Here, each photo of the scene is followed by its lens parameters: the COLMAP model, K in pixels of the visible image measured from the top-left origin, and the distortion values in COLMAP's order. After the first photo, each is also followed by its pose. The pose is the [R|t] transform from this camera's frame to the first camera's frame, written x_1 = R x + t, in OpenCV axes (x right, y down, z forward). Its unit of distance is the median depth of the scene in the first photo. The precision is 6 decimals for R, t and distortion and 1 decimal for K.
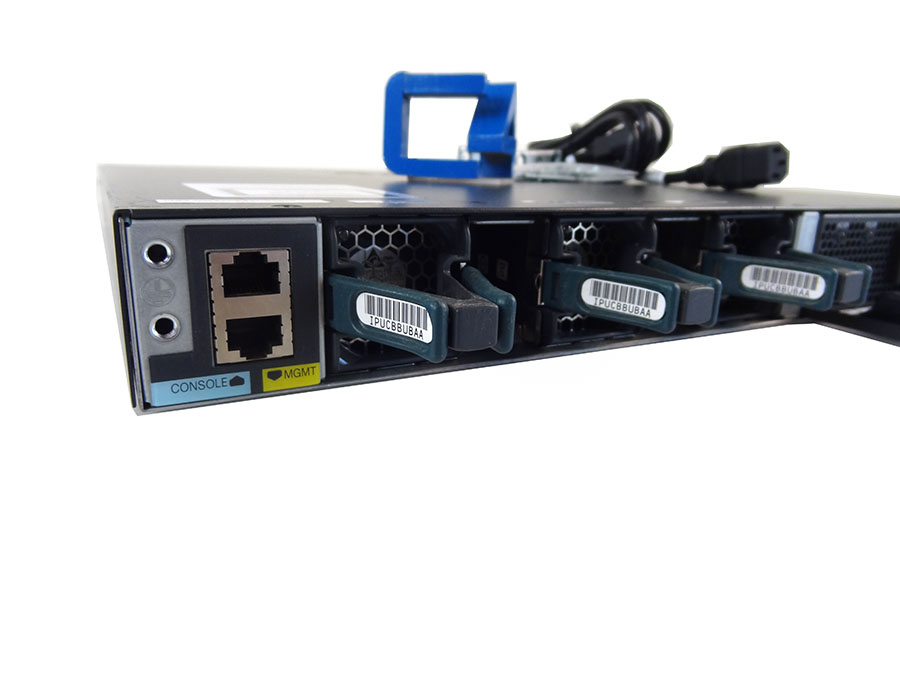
lens RADIAL K [[542.5, 0, 449.0], [0, 542.5, 335.1], [0, 0, 1]] dist [-0.001347, 0.000586]
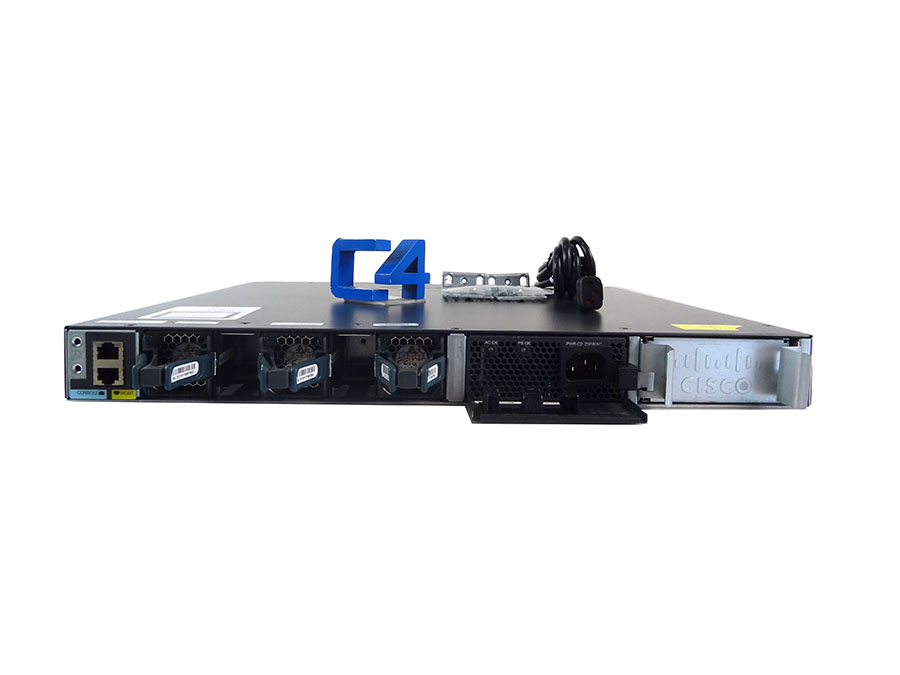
lens RADIAL K [[542.5, 0, 449.0], [0, 542.5, 335.1], [0, 0, 1]] dist [-0.001347, 0.000586]
pose [[0.913824, 0.038825, -0.404251, 2.051550], [-0.108238, 0.982698, -0.150296, 0.023952], [0.391422, 0.181099, 0.902215, -0.669501]]
